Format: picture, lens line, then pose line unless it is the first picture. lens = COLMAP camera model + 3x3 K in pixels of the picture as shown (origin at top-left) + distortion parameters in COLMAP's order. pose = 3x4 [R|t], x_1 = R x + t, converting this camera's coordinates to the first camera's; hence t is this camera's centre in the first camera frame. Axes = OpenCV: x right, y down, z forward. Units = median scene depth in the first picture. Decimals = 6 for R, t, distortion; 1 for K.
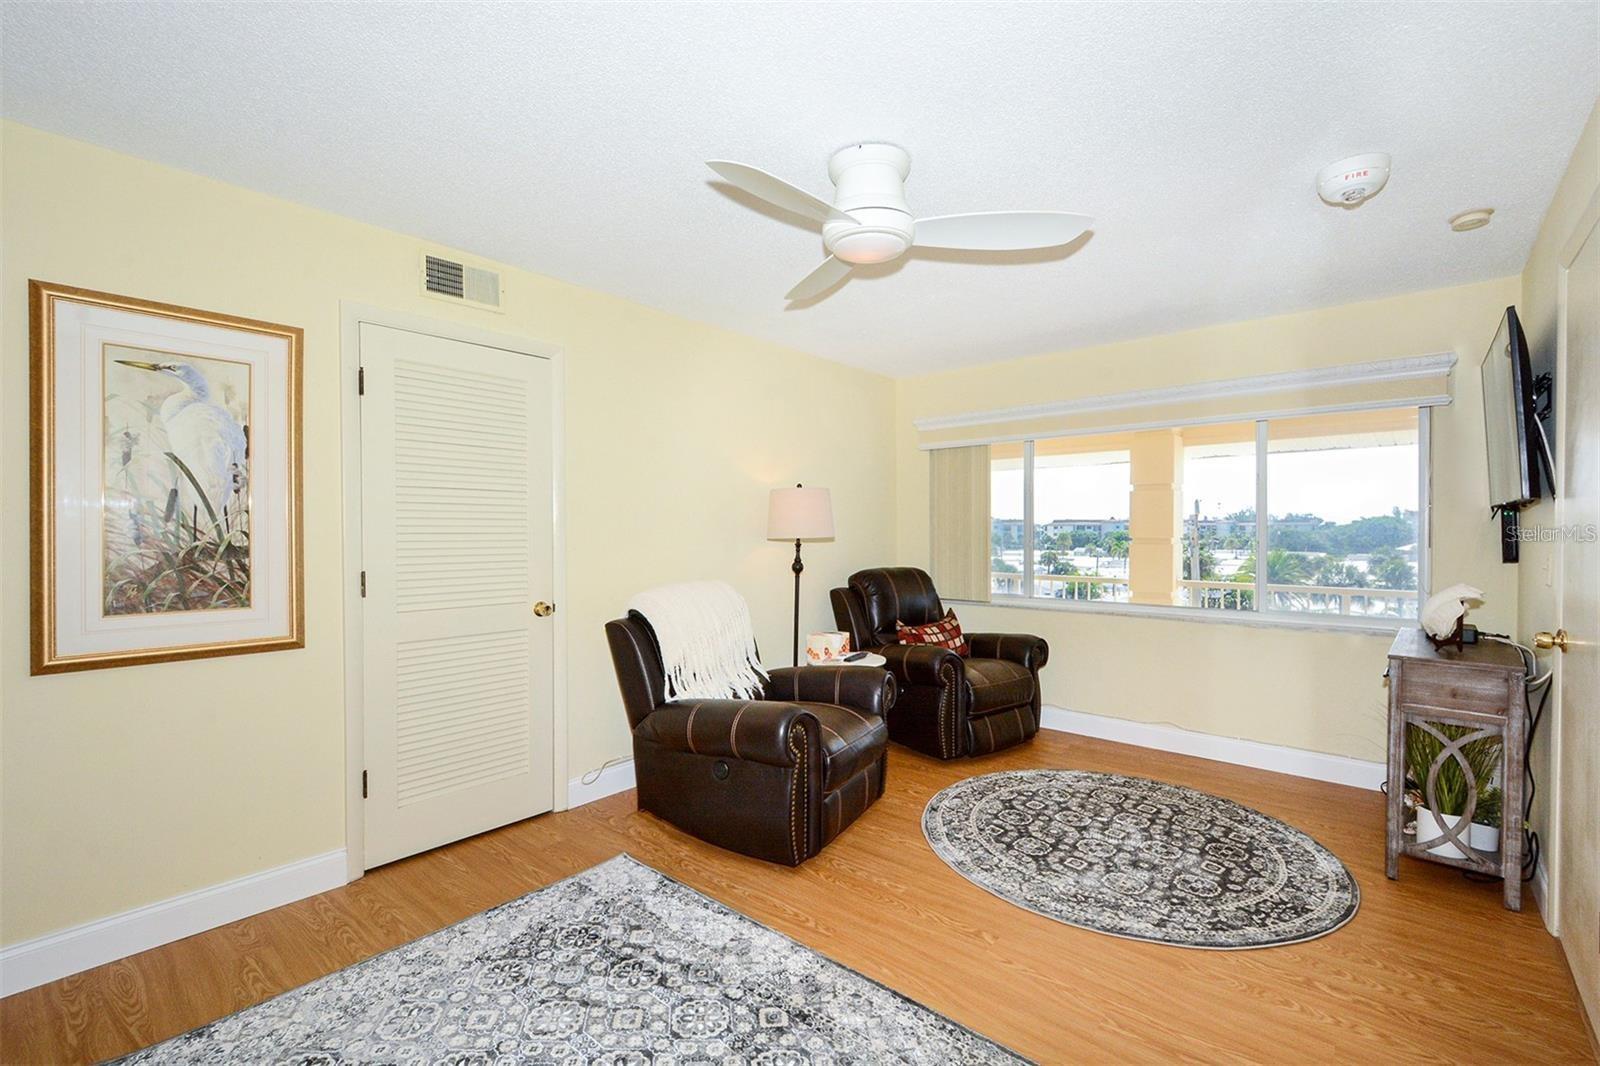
lens RADIAL K [[713.5, 0, 786.4], [0, 713.5, 531.2], [0, 0, 1]] dist [0.001086, -0.004271]
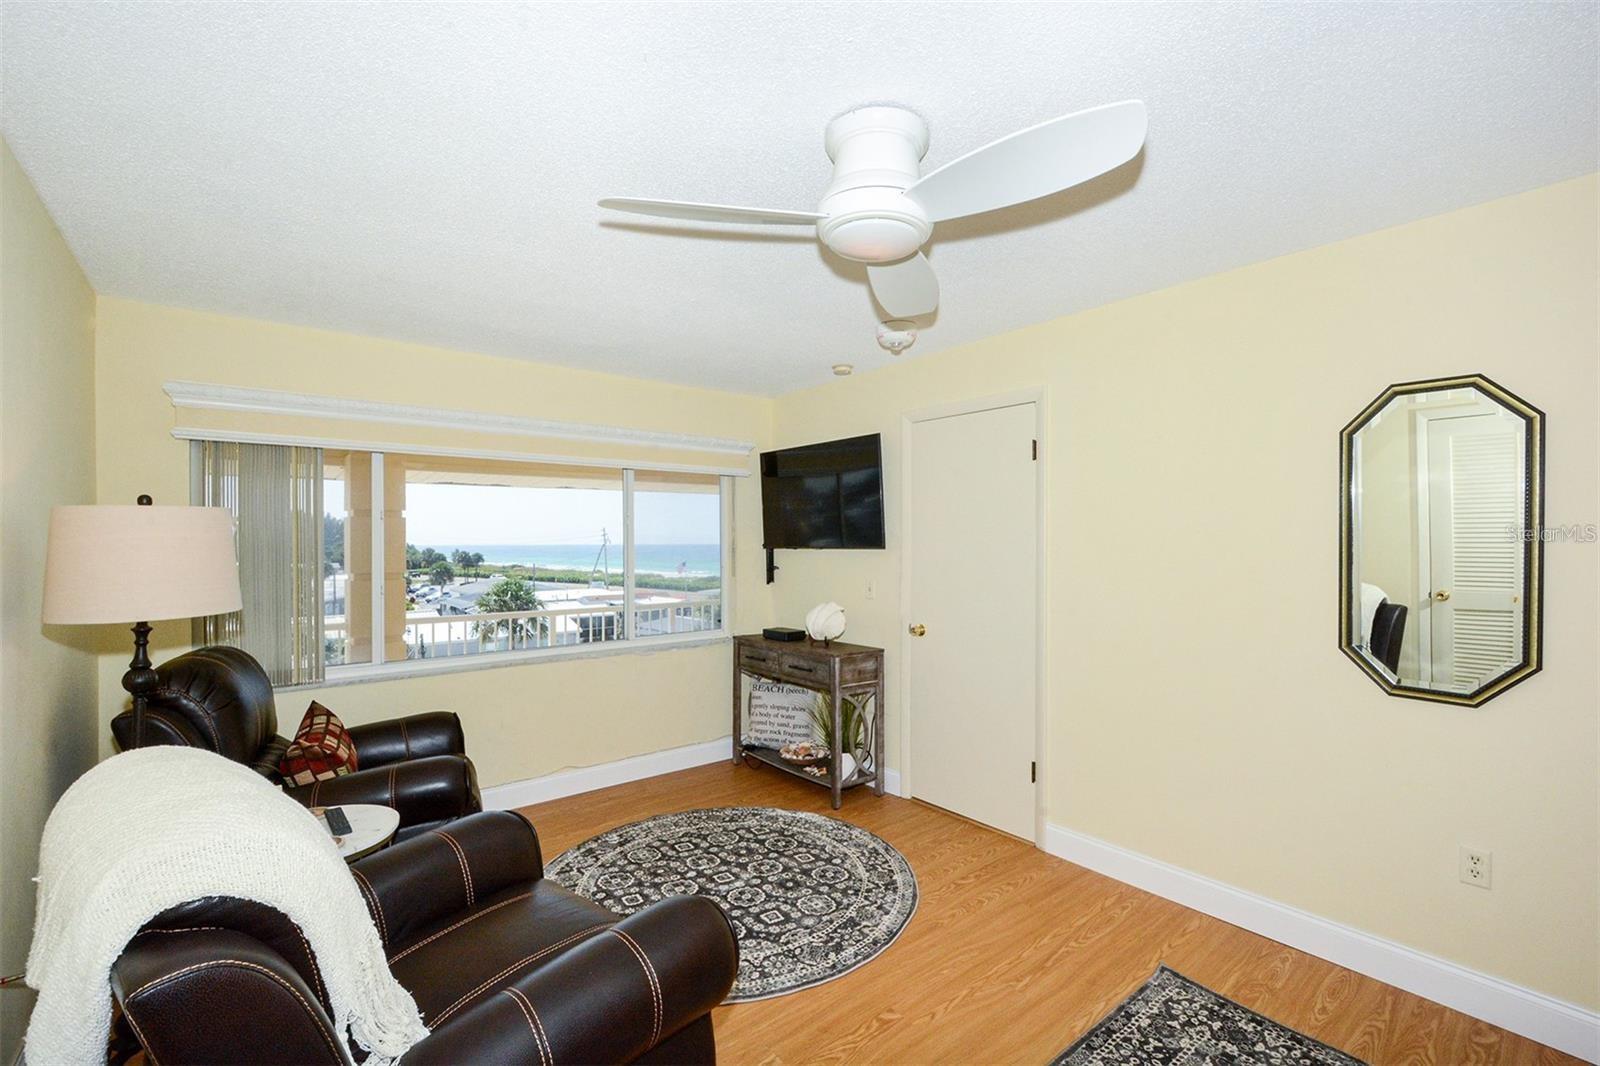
lens RADIAL K [[713.5, 0, 794.6], [0, 713.5, 539.3], [0, 0, 1]] dist [0.001086, -0.004271]
pose [[0.154745, -0.000380, 0.987954, -0.538416], [0.009956, 0.999950, -0.001175, -0.053471], [-0.987904, 0.010018, 0.154741, 0.770938]]
